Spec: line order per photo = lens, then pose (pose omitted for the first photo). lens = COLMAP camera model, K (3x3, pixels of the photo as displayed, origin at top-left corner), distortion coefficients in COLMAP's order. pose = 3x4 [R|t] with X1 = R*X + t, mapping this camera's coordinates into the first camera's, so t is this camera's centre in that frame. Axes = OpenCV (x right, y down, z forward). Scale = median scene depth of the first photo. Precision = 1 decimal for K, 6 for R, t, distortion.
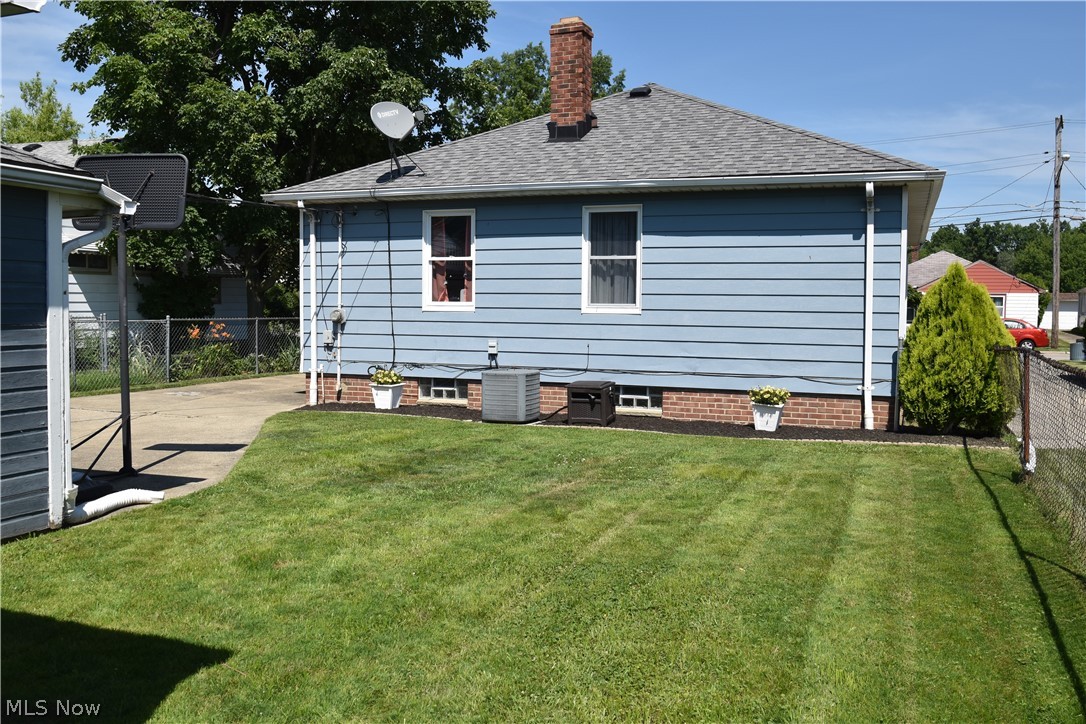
lens RADIAL K [[956.3, 0, 546.6], [0, 956.3, 340.0], [0, 0, 1]] dist [-0.042953, -0.006385]
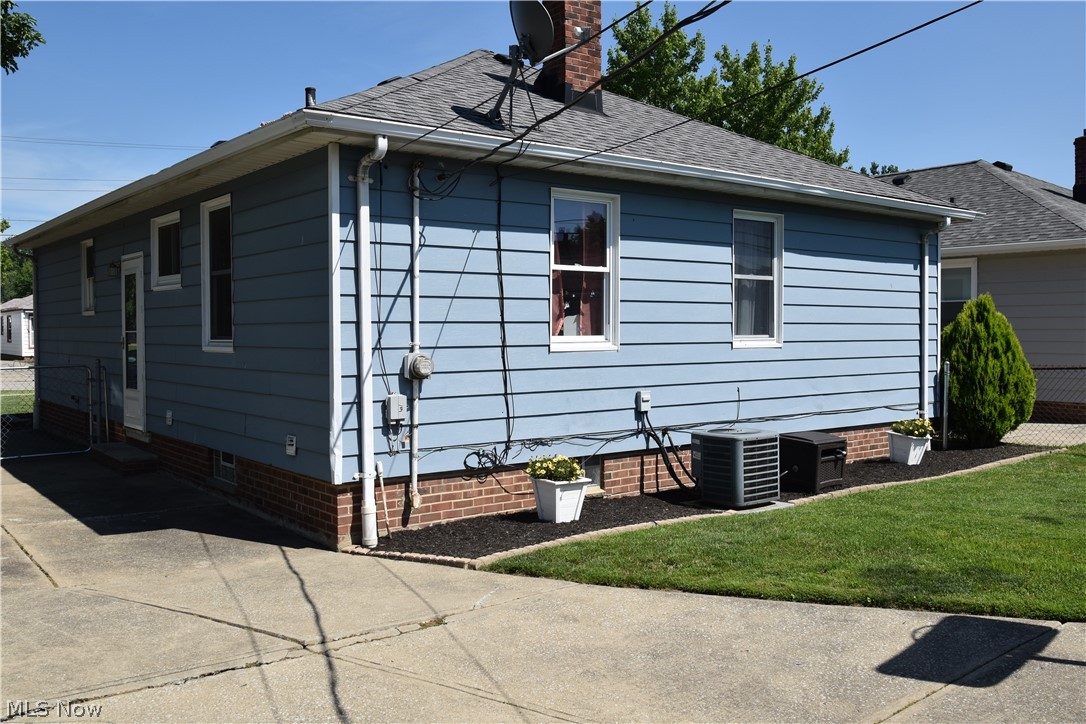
lens RADIAL K [[956.3, 0, 546.6], [0, 956.3, 340.0], [0, 0, 1]] dist [-0.042953, -0.006385]
pose [[0.516131, -0.028416, 0.856038, -0.645100], [0.023970, 0.999537, 0.018727, -0.048757], [-0.856174, 0.010853, 0.516574, 0.677908]]
